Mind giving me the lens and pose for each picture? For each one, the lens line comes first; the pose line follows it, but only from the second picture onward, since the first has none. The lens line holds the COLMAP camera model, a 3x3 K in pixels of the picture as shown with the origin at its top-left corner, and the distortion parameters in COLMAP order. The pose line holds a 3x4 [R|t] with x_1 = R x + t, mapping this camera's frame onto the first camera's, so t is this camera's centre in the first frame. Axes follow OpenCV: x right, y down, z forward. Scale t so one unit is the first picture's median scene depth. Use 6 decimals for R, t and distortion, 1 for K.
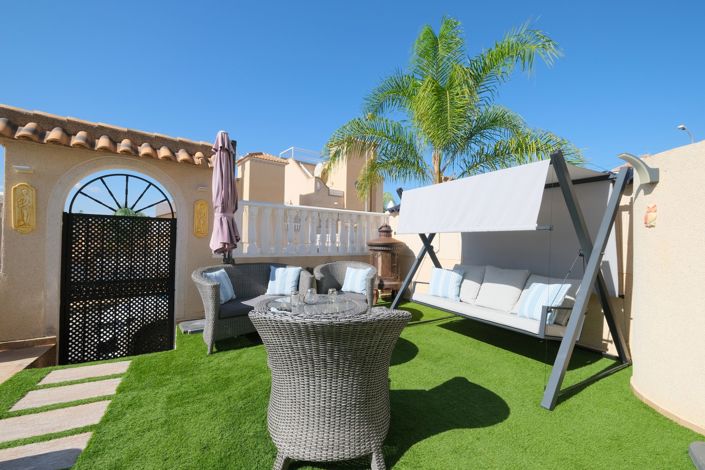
lens RADIAL K [[305.7, 0, 351.3], [0, 305.7, 236.2], [0, 0, 1]] dist [-0.002161, 0.000281]
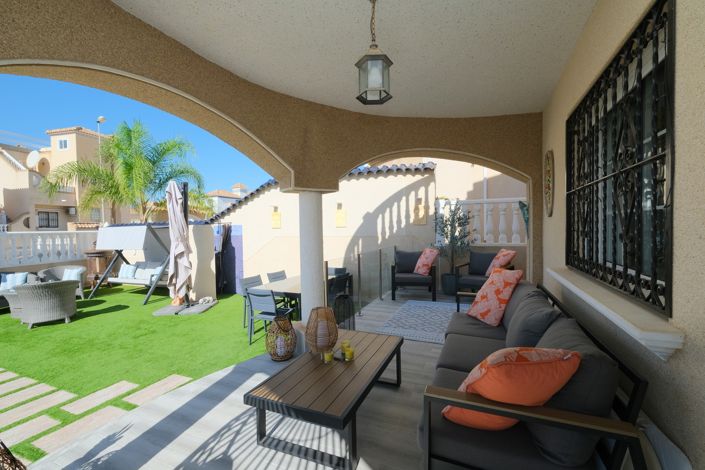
lens RADIAL K [[305.7, 0, 351.3], [0, 305.7, 236.2], [0, 0, 1]] dist [-0.002161, 0.000281]
pose [[0.769478, -0.041894, 0.637298, 0.163420], [0.019266, 0.998915, 0.042403, -0.149036], [-0.638383, -0.020350, 0.769450, -1.579443]]
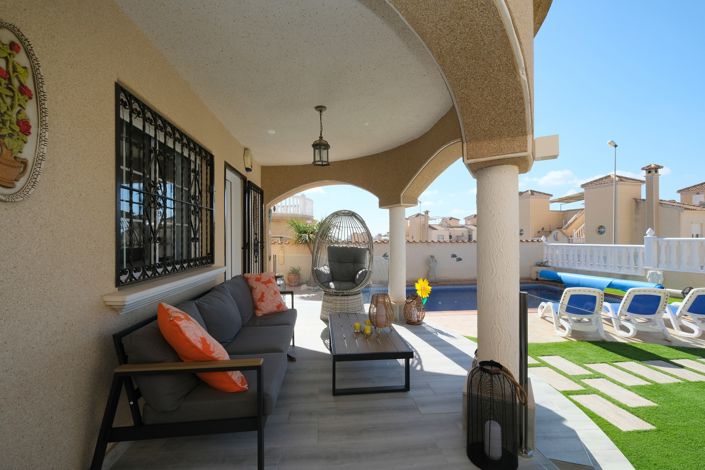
lens RADIAL K [[305.7, 0, 351.3], [0, 305.7, 236.2], [0, 0, 1]] dist [-0.002161, 0.000281]
pose [[-0.360106, -0.018210, -0.932734, 1.173344], [0.010153, 0.999674, -0.023437, -0.112466], [0.932856, -0.017909, -0.359803, -0.916451]]
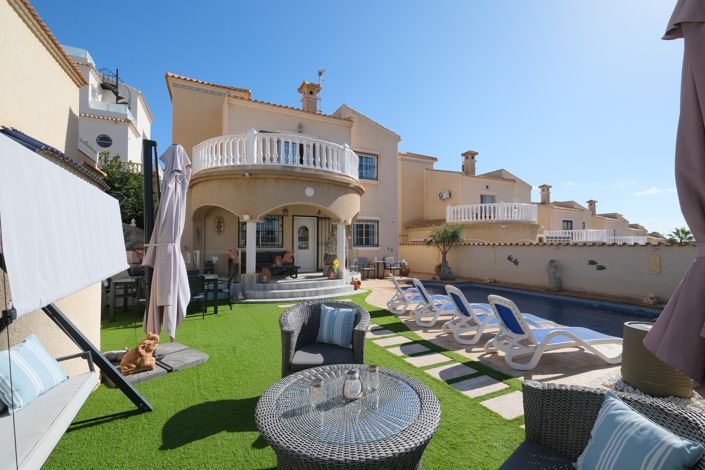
lens RADIAL K [[305.7, 0, 351.3], [0, 305.7, 236.2], [0, 0, 1]] dist [-0.002161, 0.000281]
pose [[-0.999866, -0.016374, 0.000052, -0.088809], [-0.016366, 0.999271, -0.034480, -0.072762], [0.000512, -0.034476, -0.999405, 1.245277]]
